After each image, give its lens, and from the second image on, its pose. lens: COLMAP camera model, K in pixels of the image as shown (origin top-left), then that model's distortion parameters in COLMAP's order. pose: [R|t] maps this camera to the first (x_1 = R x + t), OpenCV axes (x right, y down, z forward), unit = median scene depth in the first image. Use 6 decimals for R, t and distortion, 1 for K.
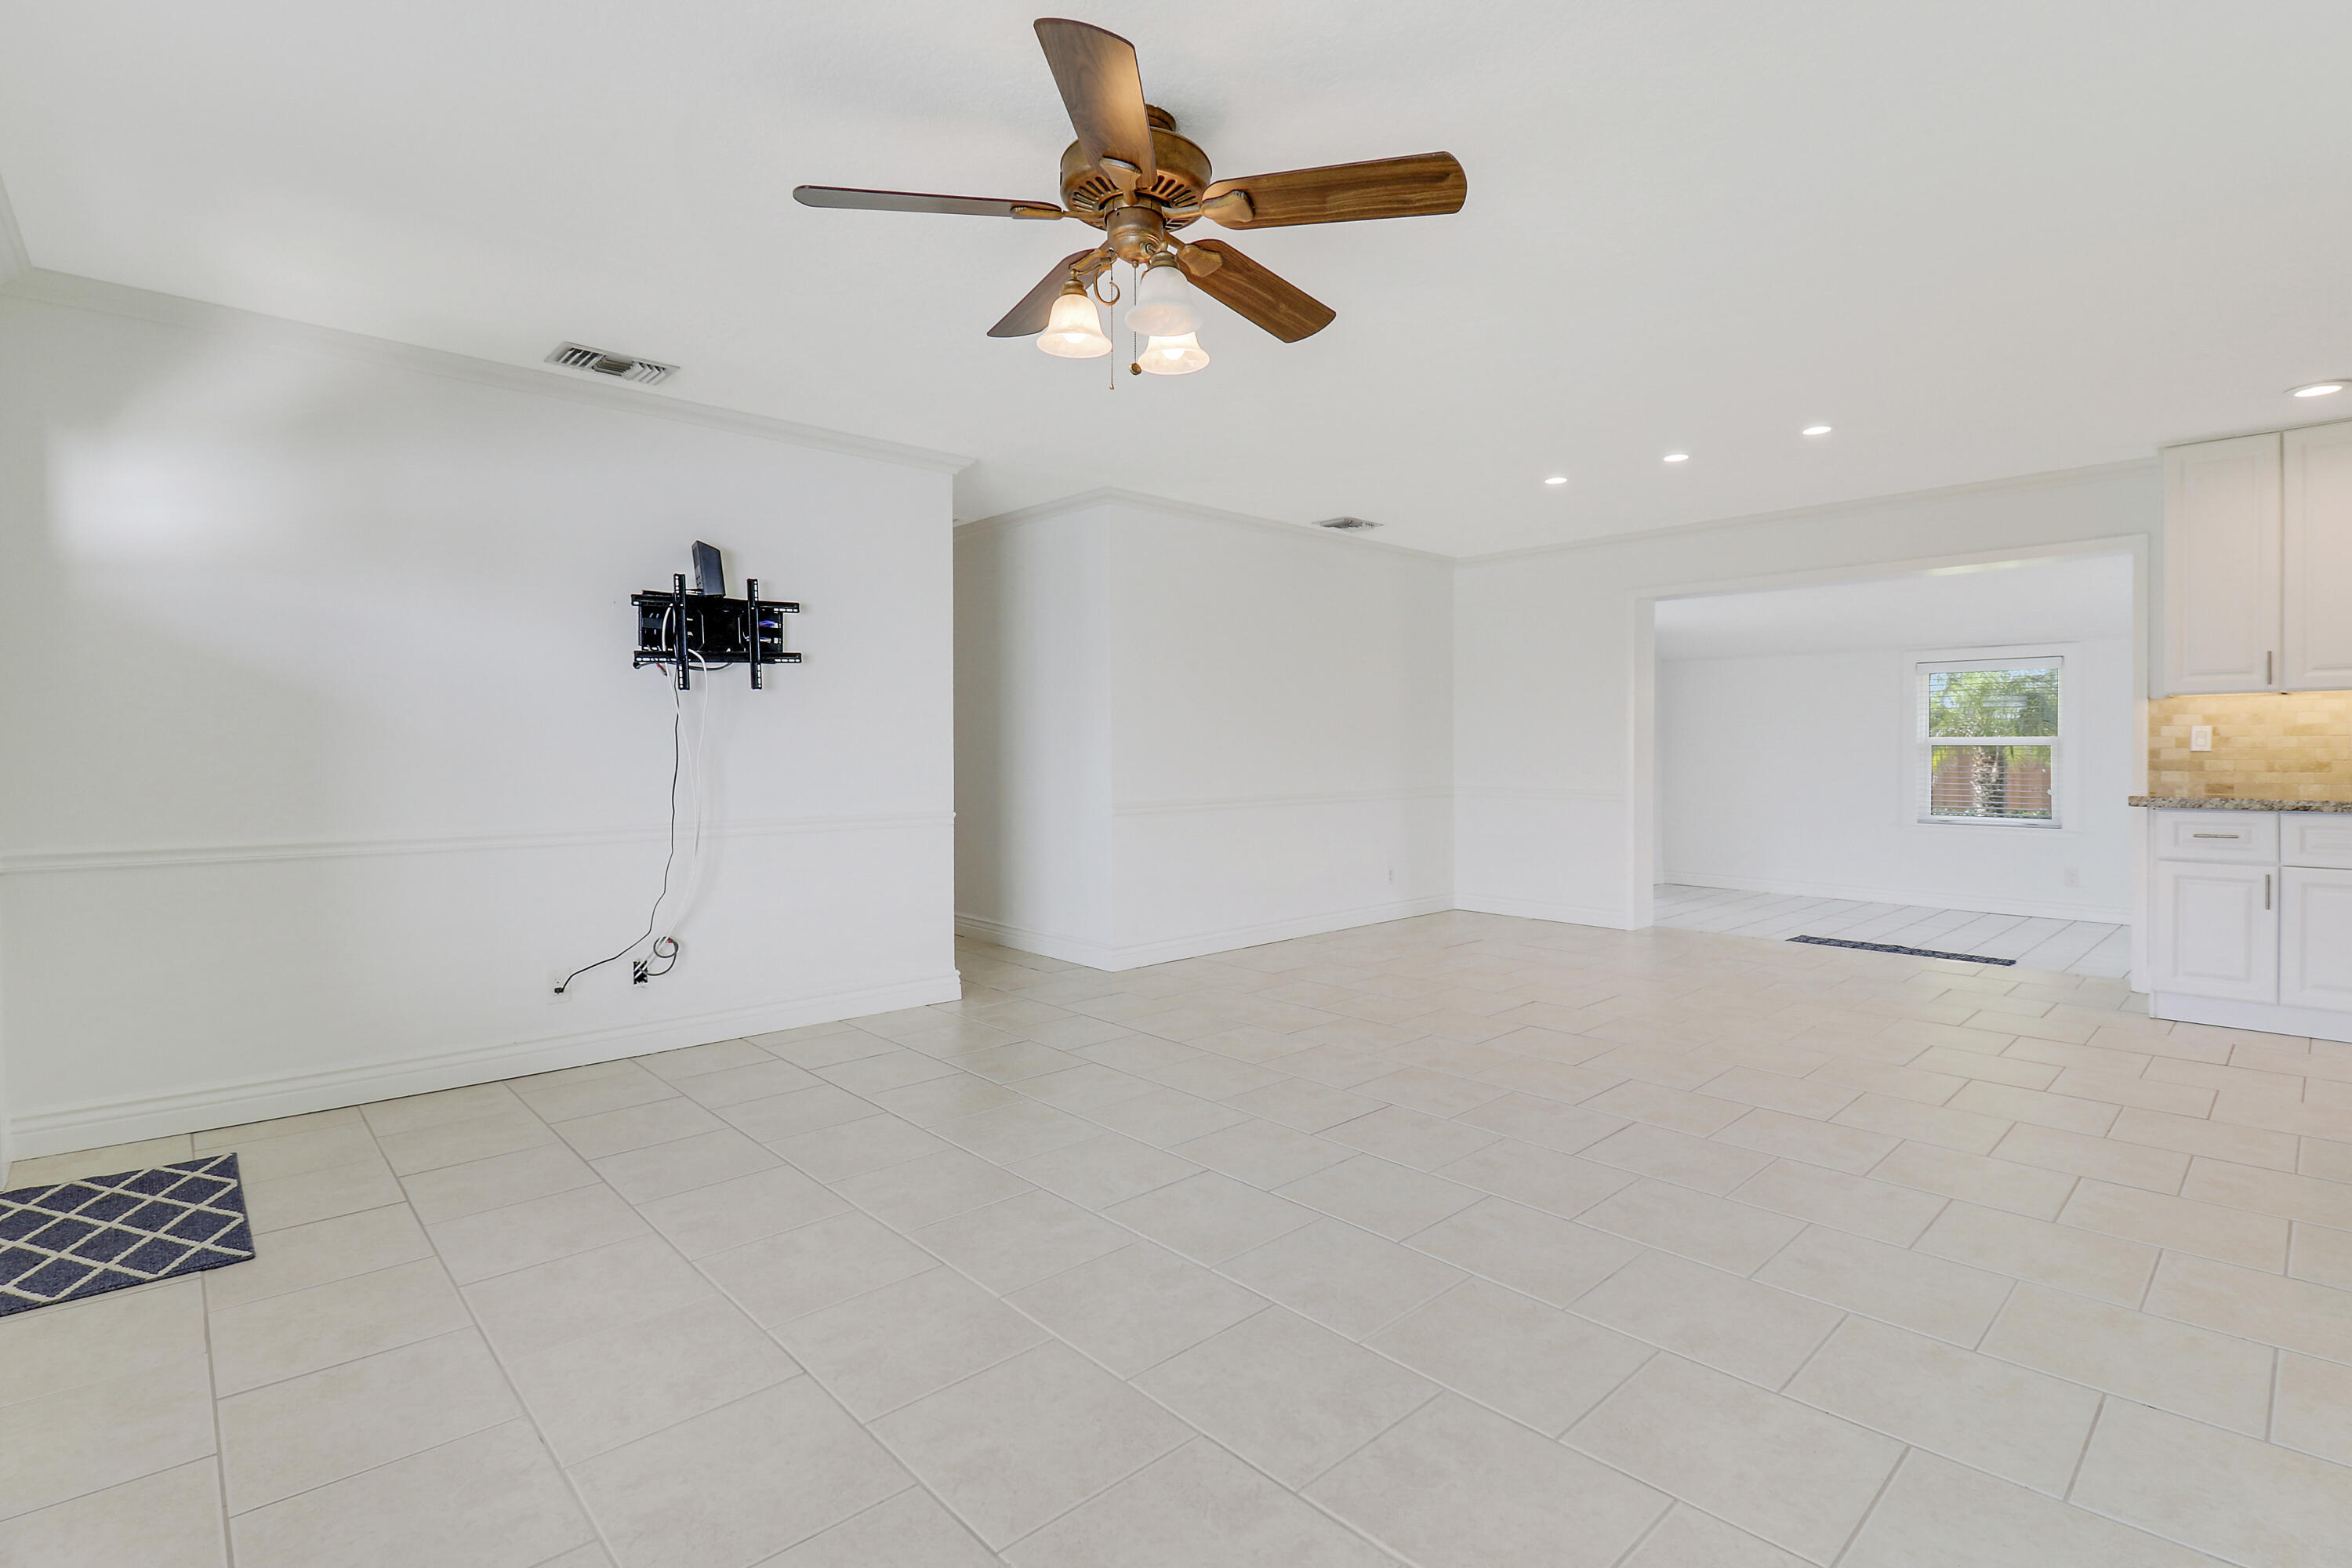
lens RADIAL K [[1090.2, 0, 1186.6], [0, 1090.2, 754.3], [0, 0, 1]] dist [0.001627, -0.014838]
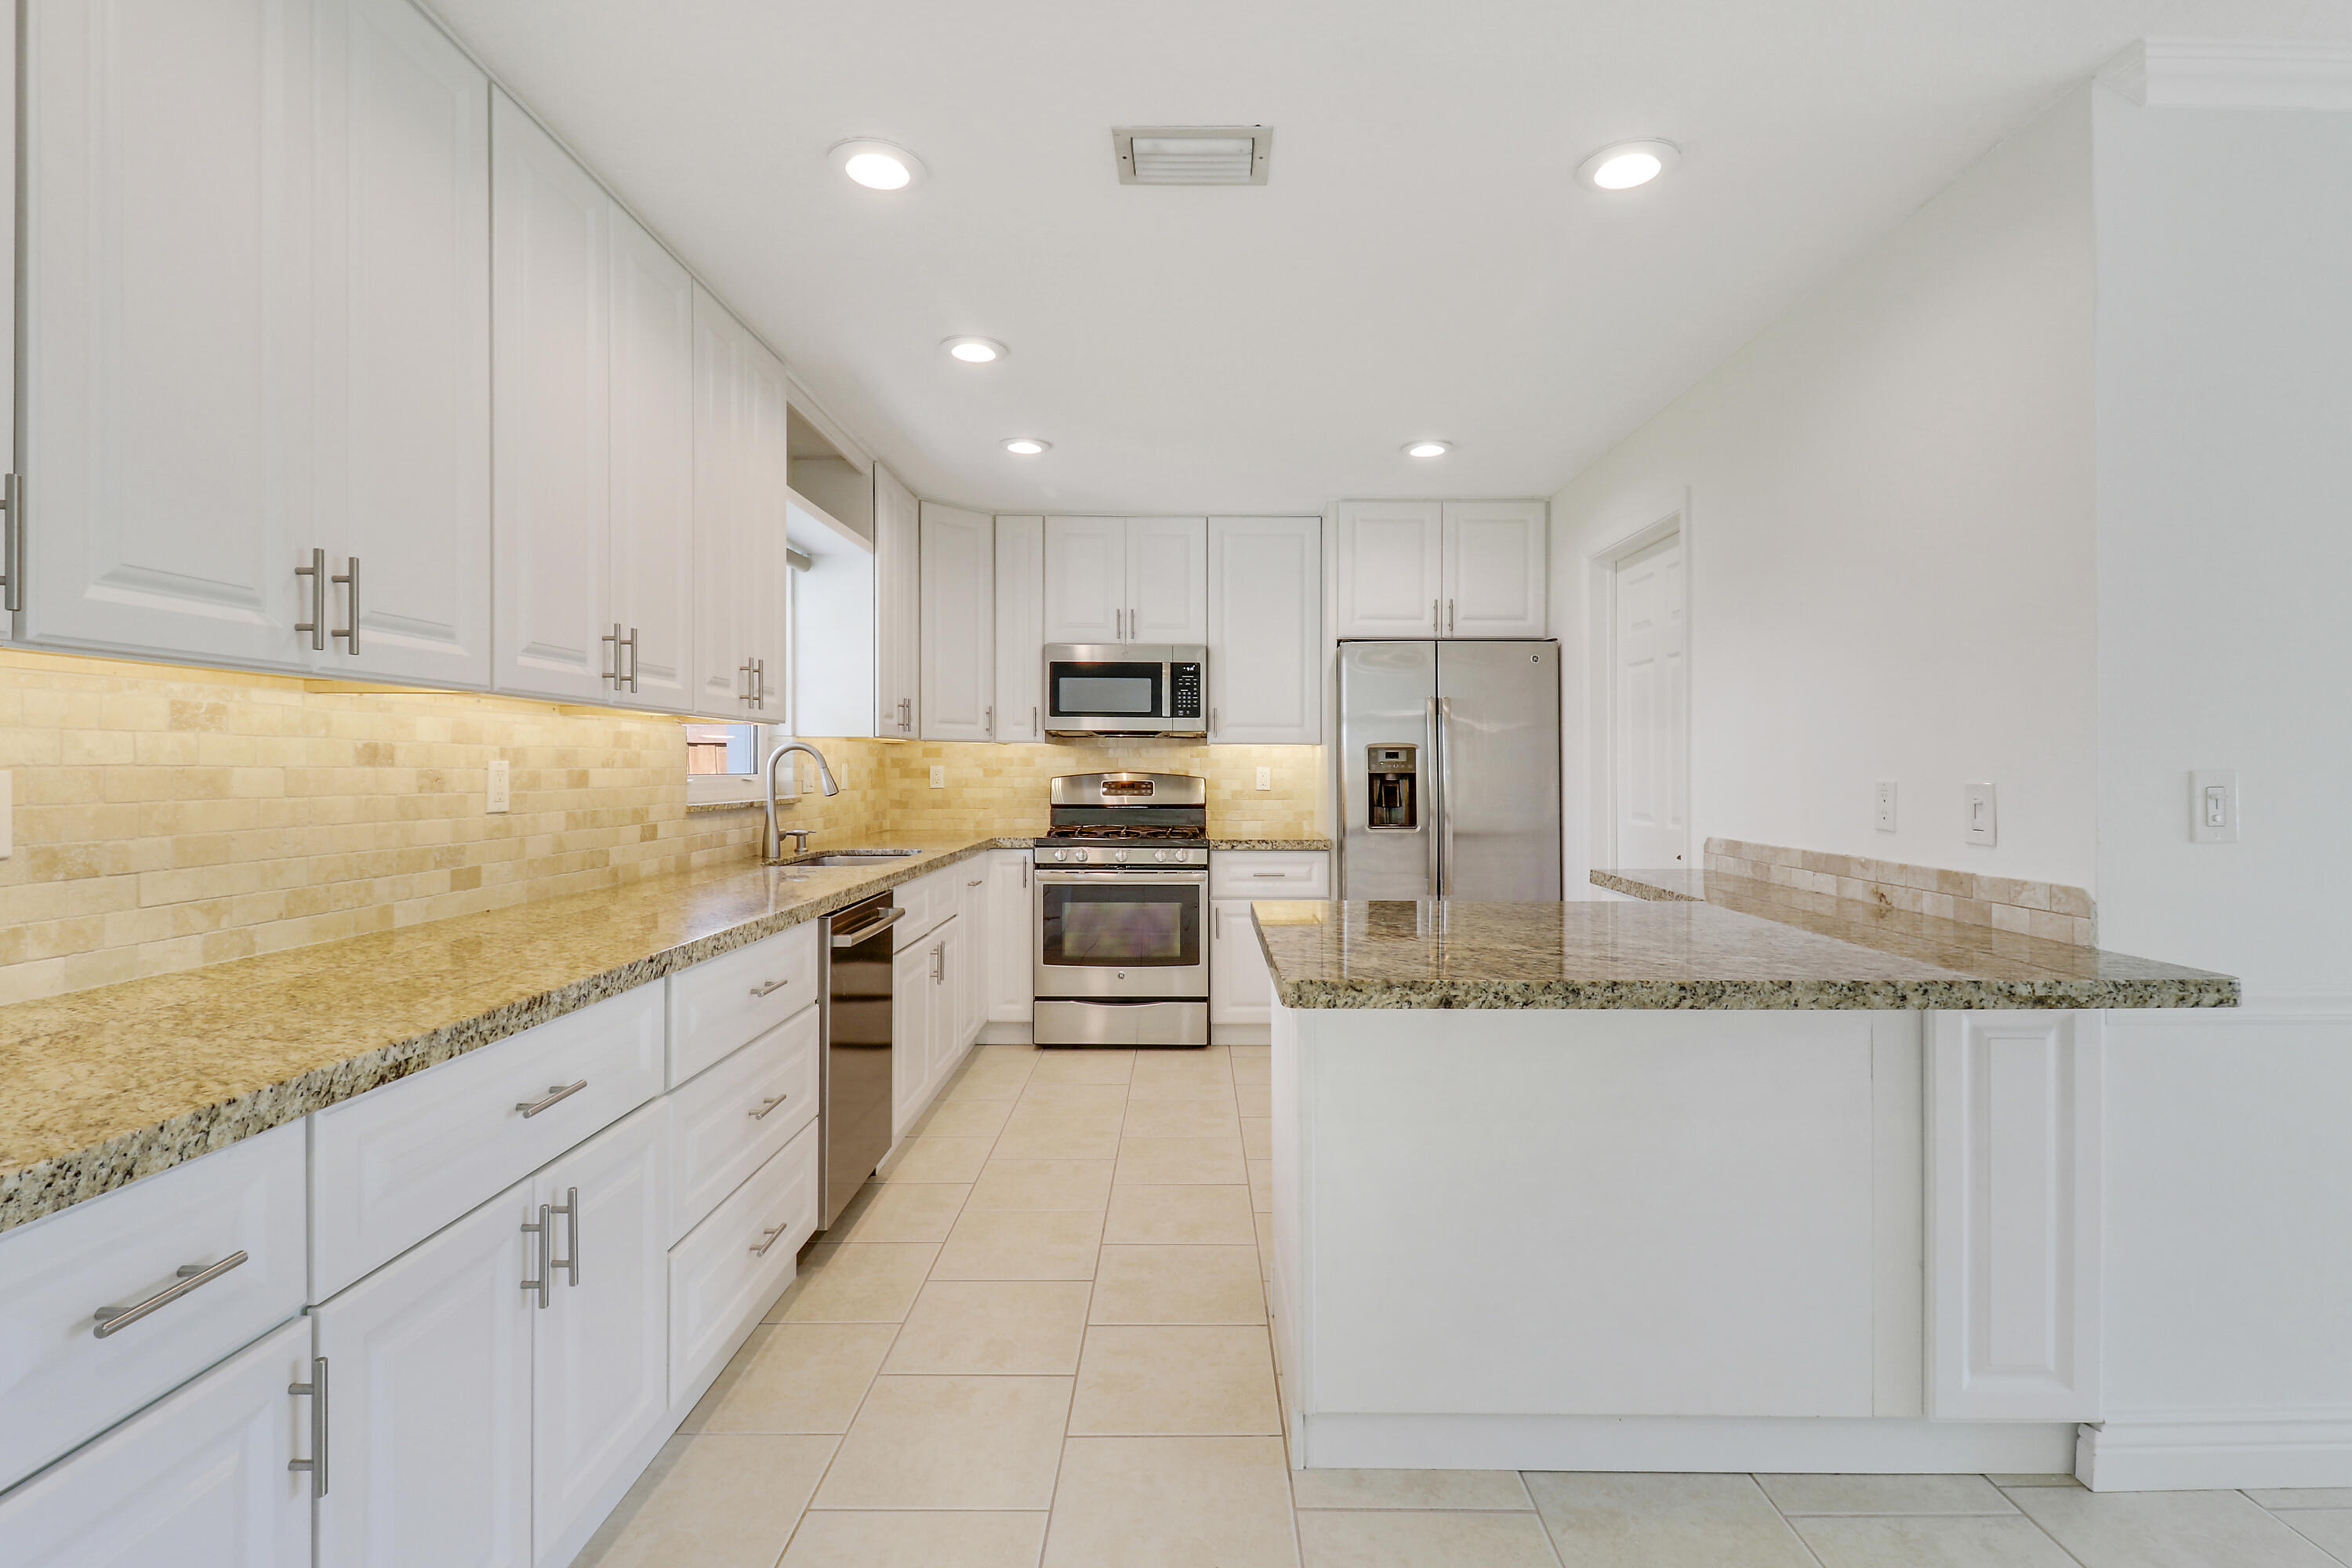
lens RADIAL K [[1100.2, 0, 1185.4], [0, 1100.2, 772.8], [0, 0, 1]] dist [0.013508, -0.014651]
pose [[-0.729576, -0.001958, 0.683897, 0.585178], [0.001781, 0.999987, 0.004763, -0.025605], [-0.683898, 0.004693, -0.729563, 0.912963]]
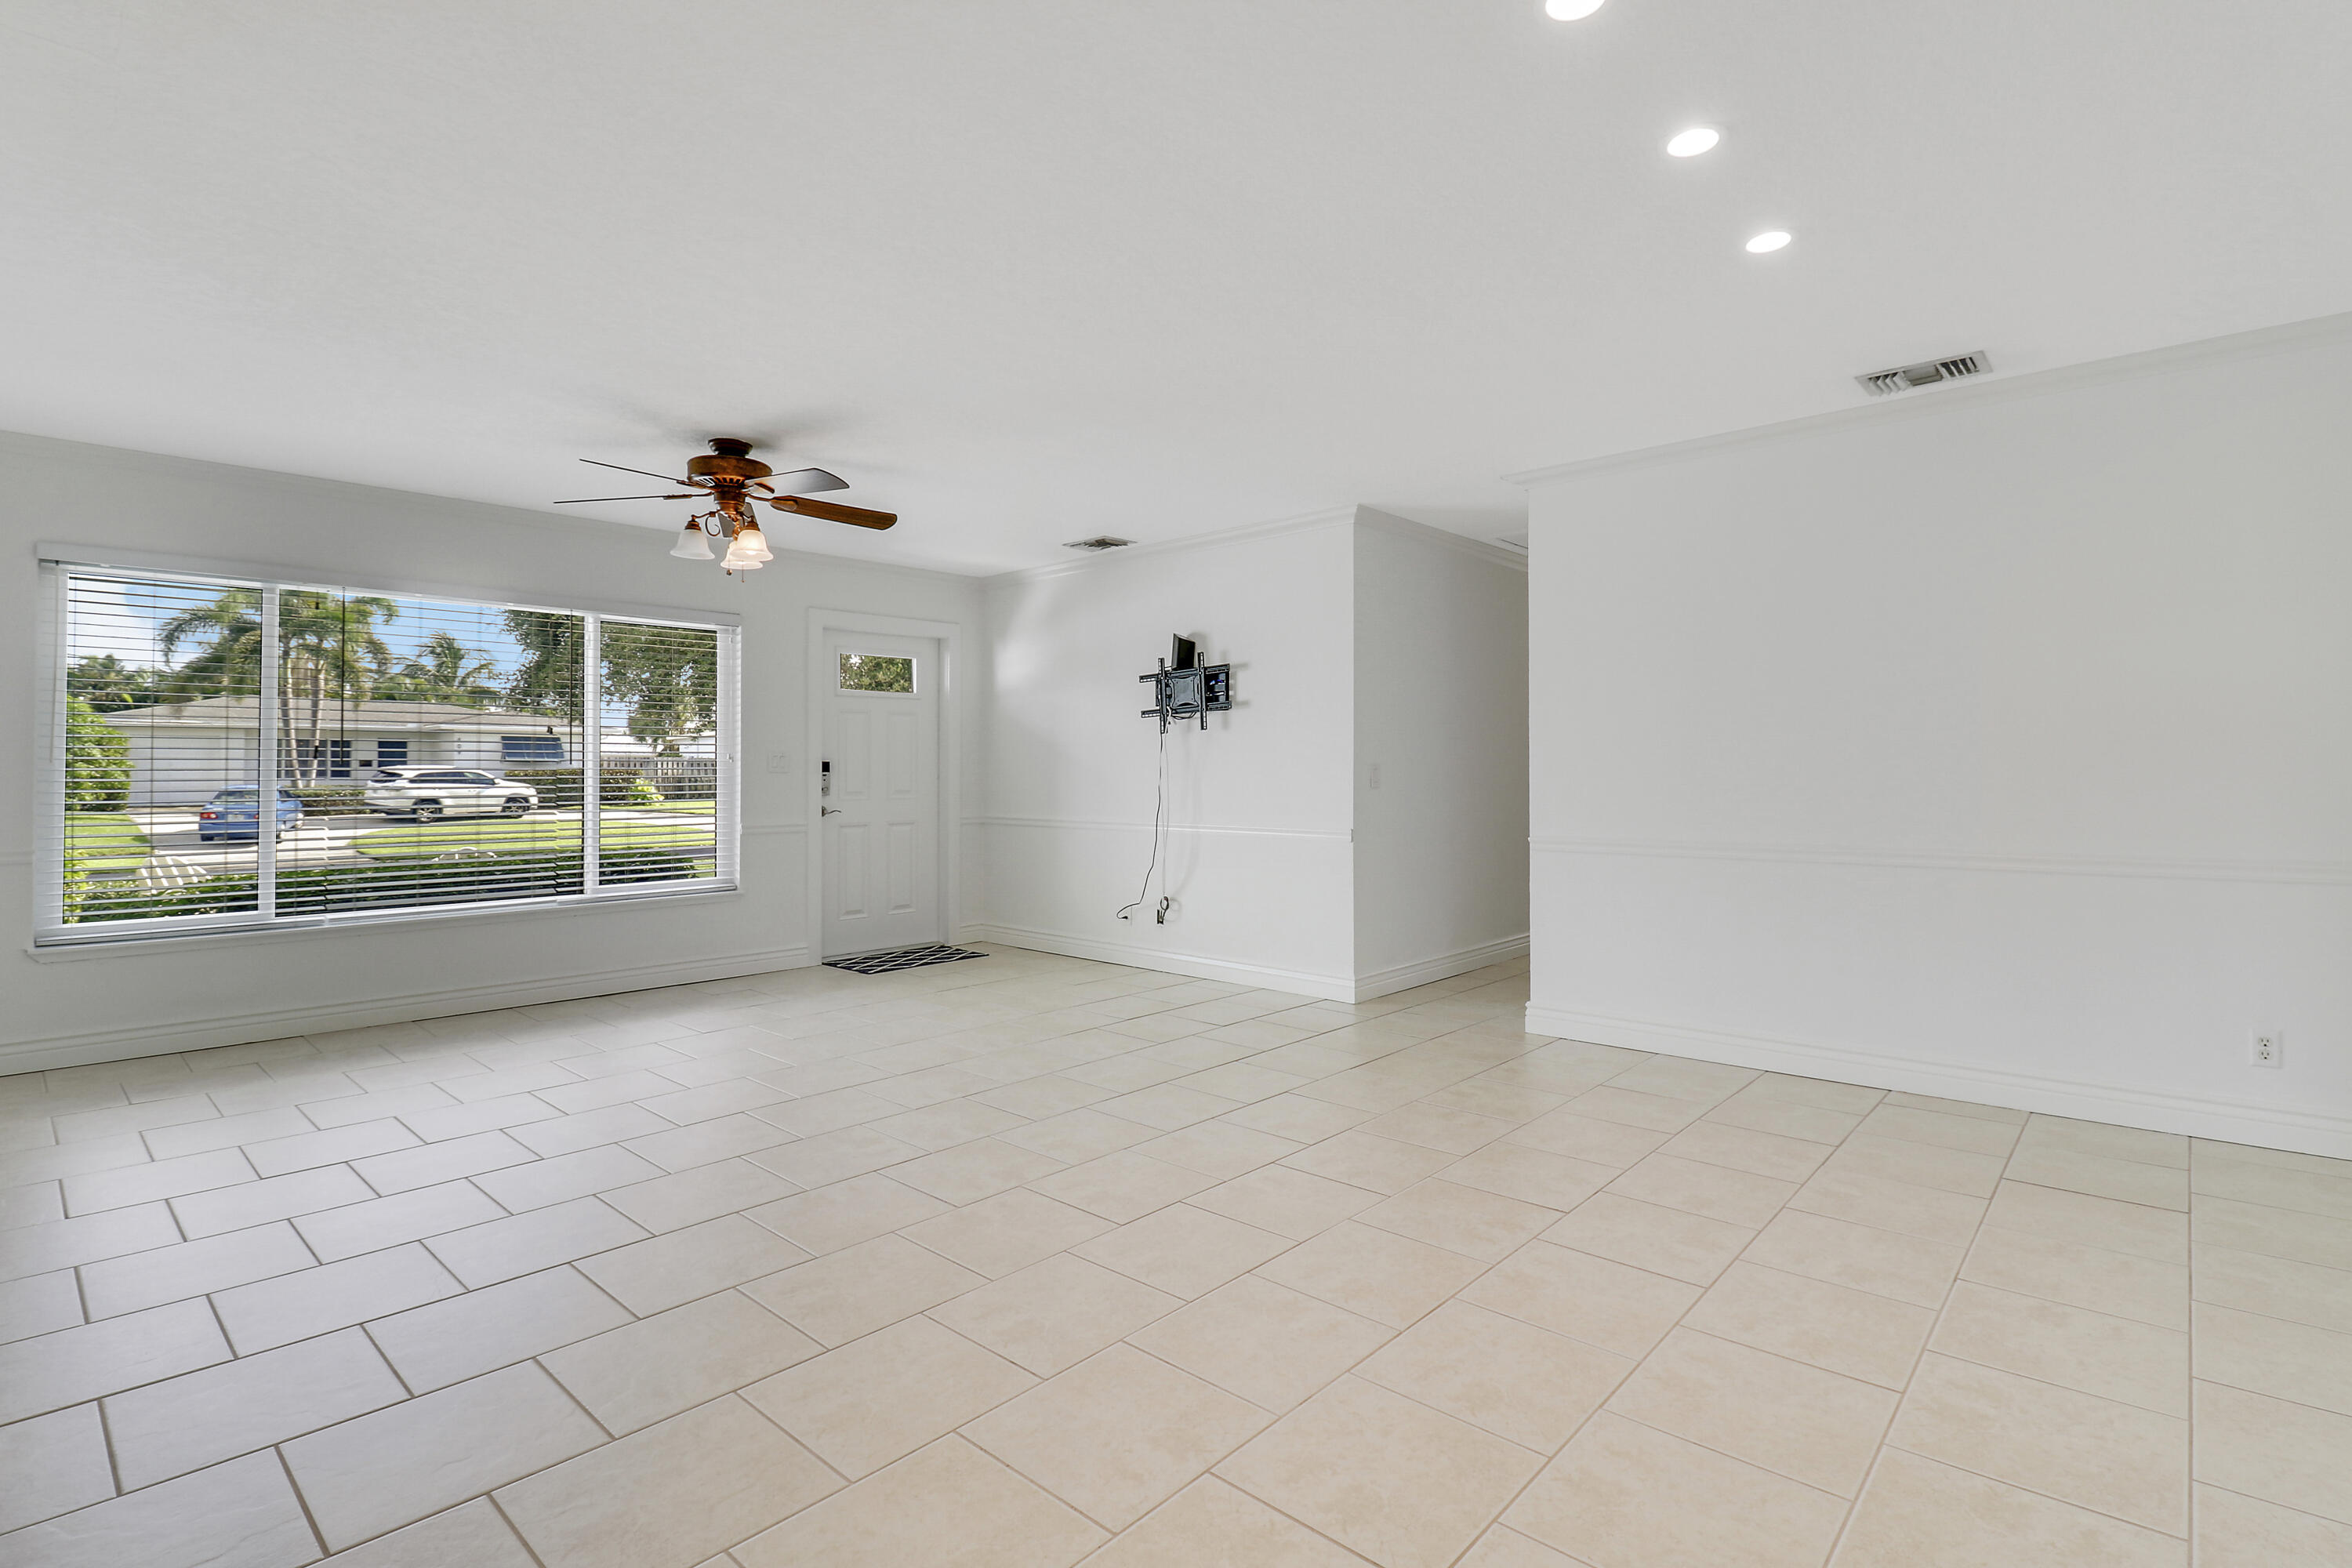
lens RADIAL K [[1107.0, 0, 1199.8], [0, 1107.0, 754.5], [0, 0, 1]] dist [0.012137, -0.017650]
pose [[0.094882, -0.014943, -0.995376, 0.907605], [-0.002104, 0.999882, -0.015211, -0.006235], [0.995486, 0.003538, 0.094839, 0.762431]]
